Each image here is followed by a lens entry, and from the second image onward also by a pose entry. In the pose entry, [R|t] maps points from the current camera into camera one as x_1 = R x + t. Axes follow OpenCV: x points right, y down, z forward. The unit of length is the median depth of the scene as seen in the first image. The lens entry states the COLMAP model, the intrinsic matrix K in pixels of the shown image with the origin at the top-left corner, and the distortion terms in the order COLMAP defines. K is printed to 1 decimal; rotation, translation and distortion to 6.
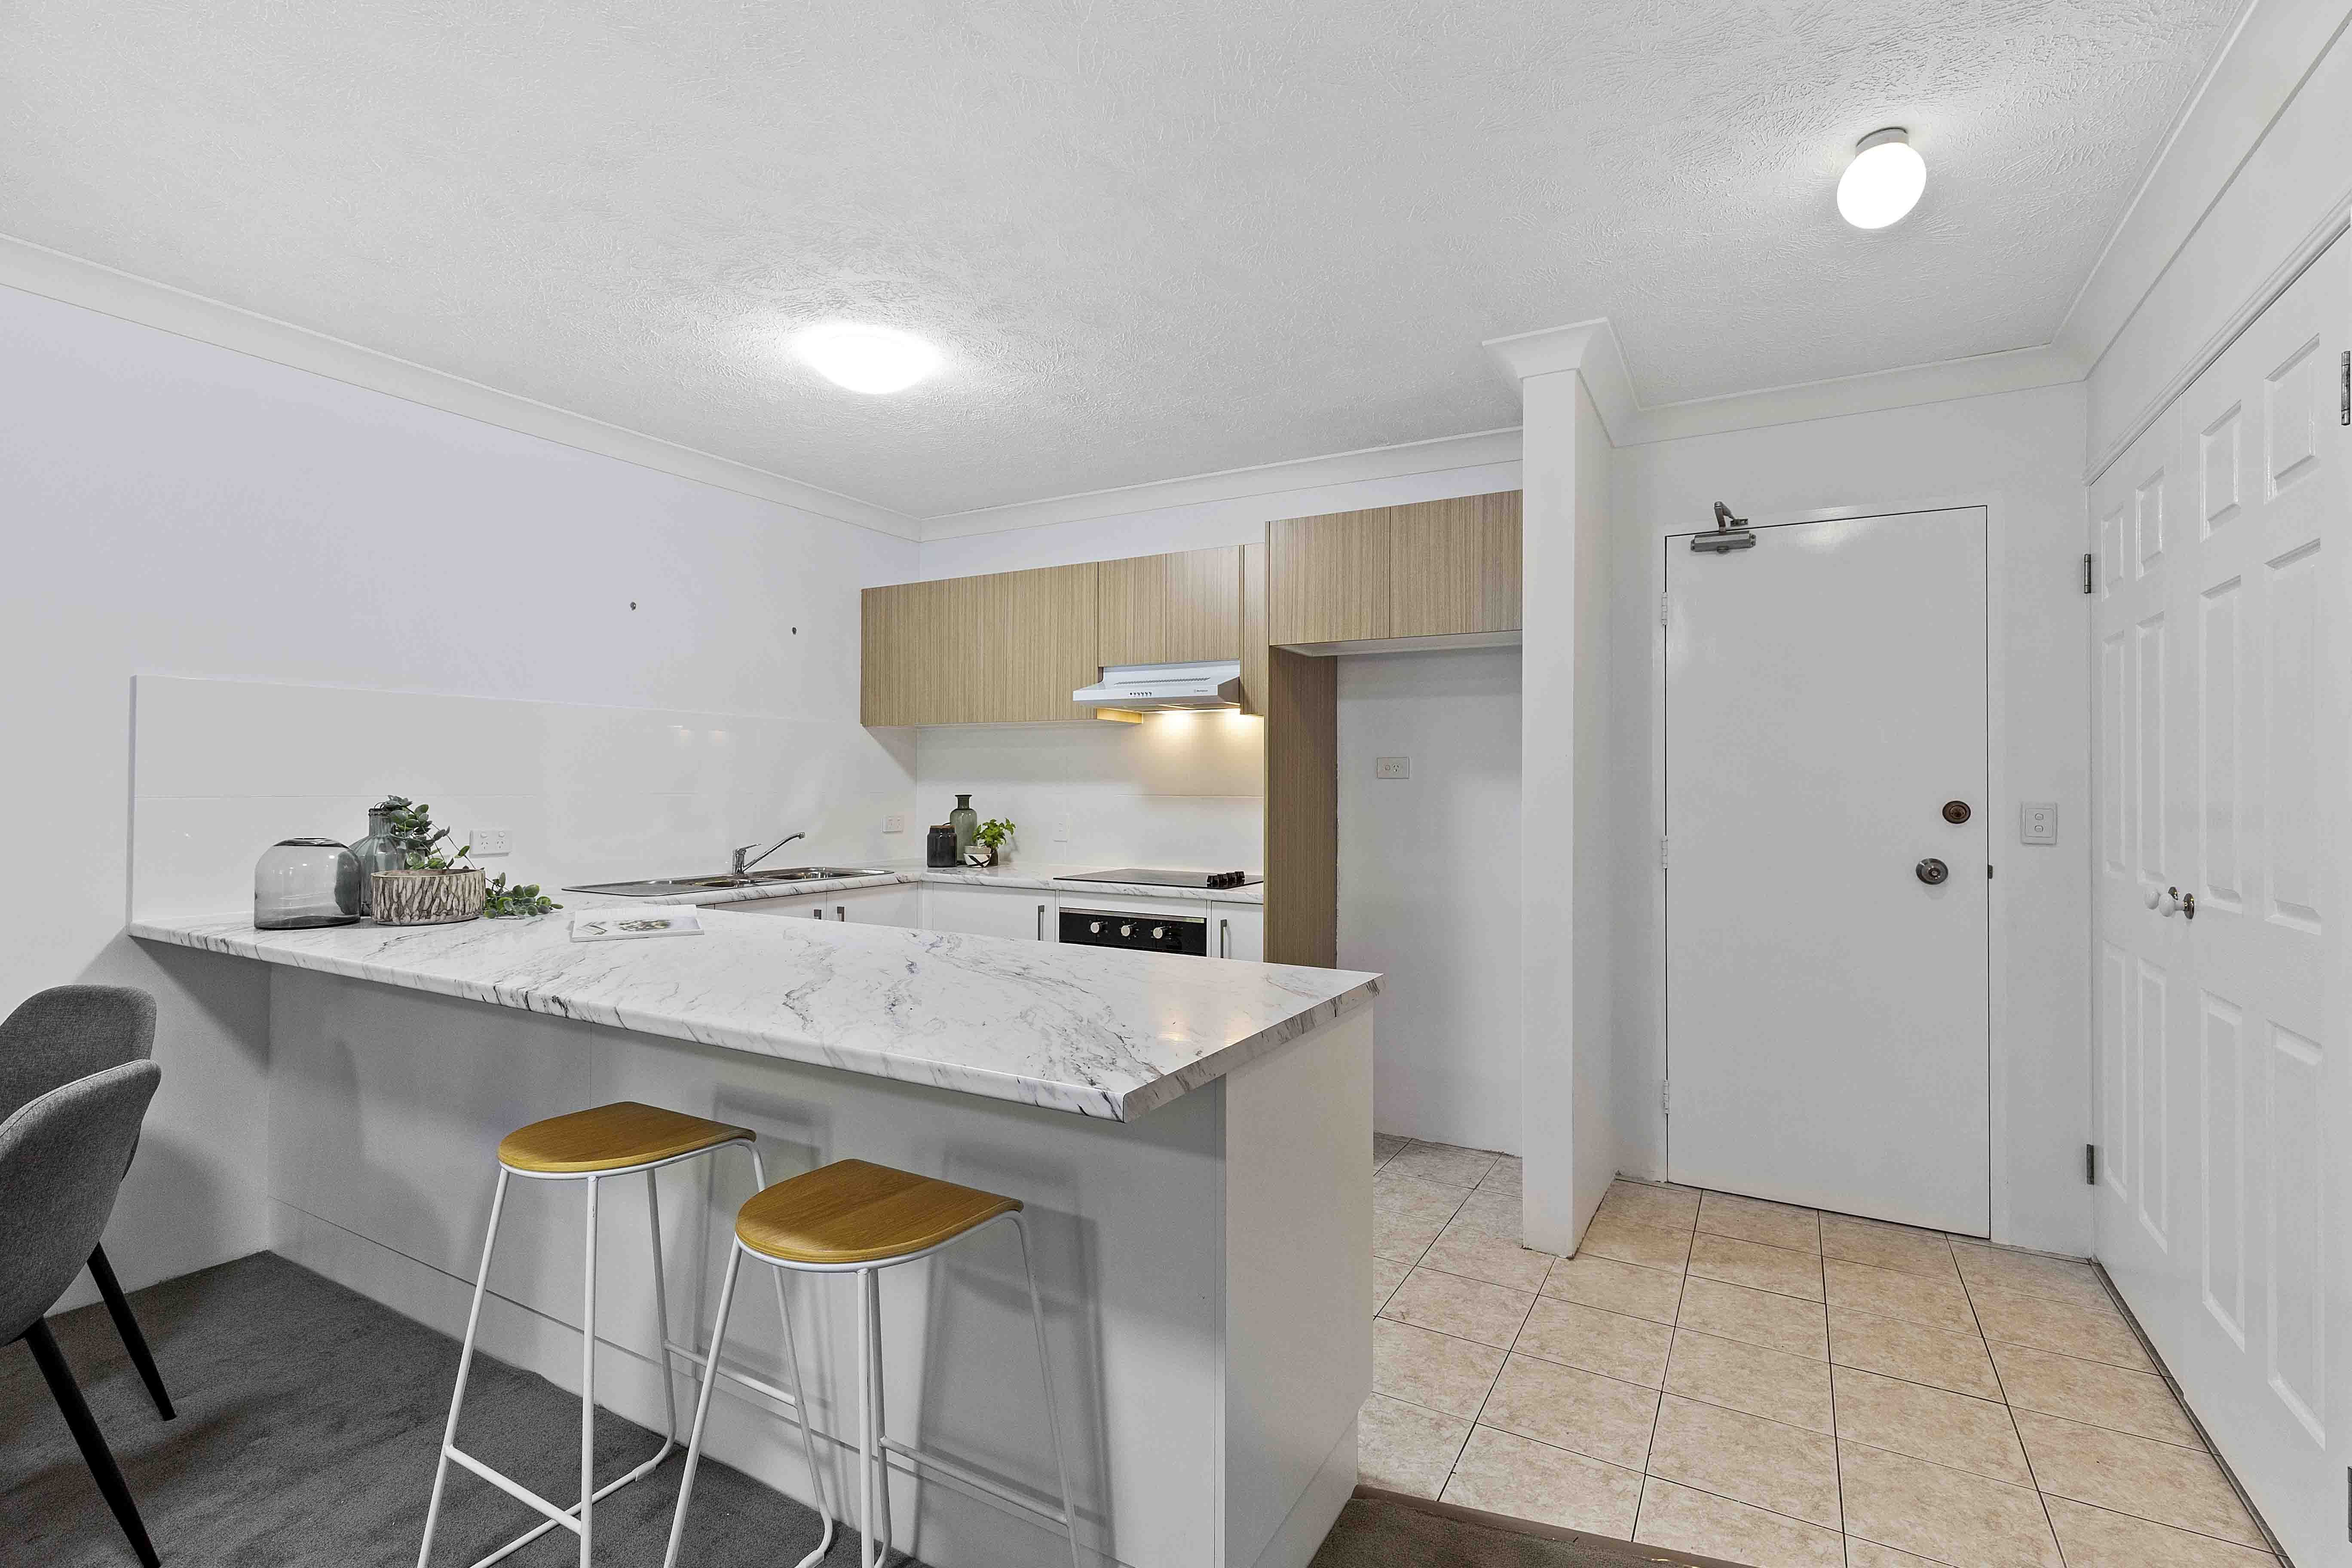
lens RADIAL K [[1114.8, 0, 1208.3], [0, 1114.8, 769.4], [0, 0, 1]] dist [-0.001530, -0.000499]
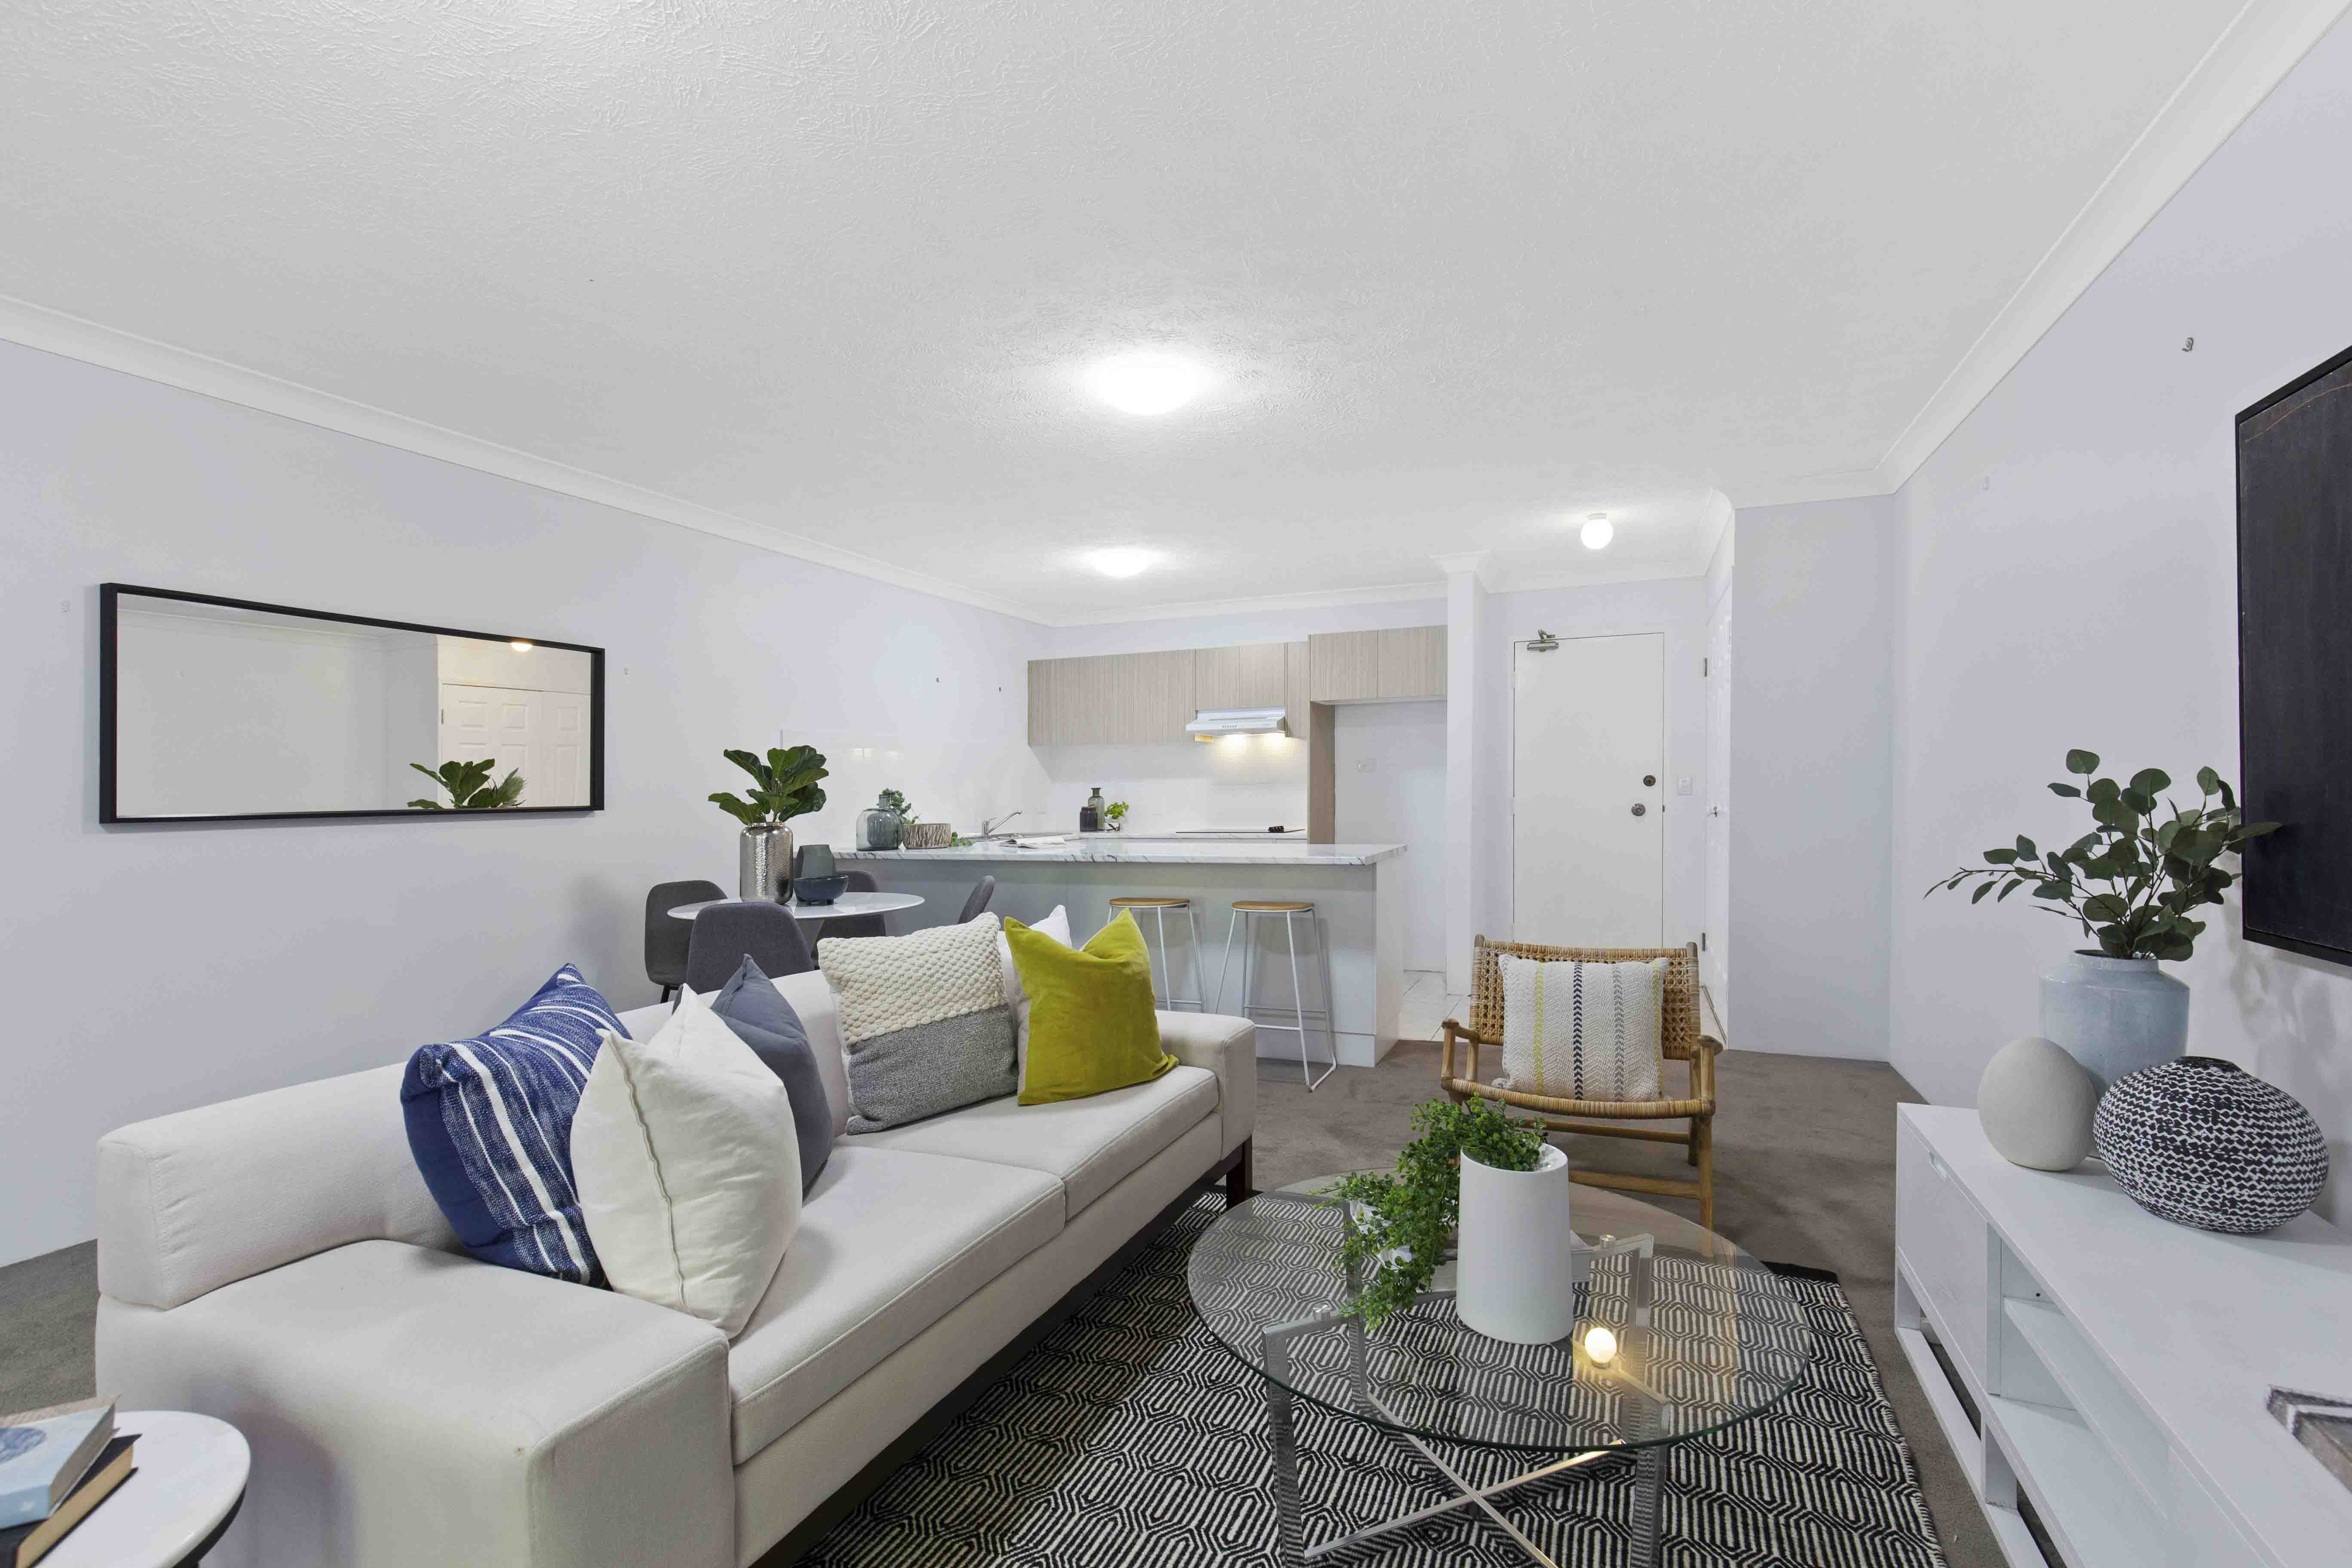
lens RADIAL K [[1202.8, 0, 1137.3], [0, 1202.8, 816.1], [0, 0, 1]] dist [0.001799, -0.000137]
pose [[0.996077, -0.019162, 0.086394, -0.381531], [0.016677, 0.999429, 0.029396, 0.016584], [-0.086908, -0.027840, 0.995827, -0.920387]]
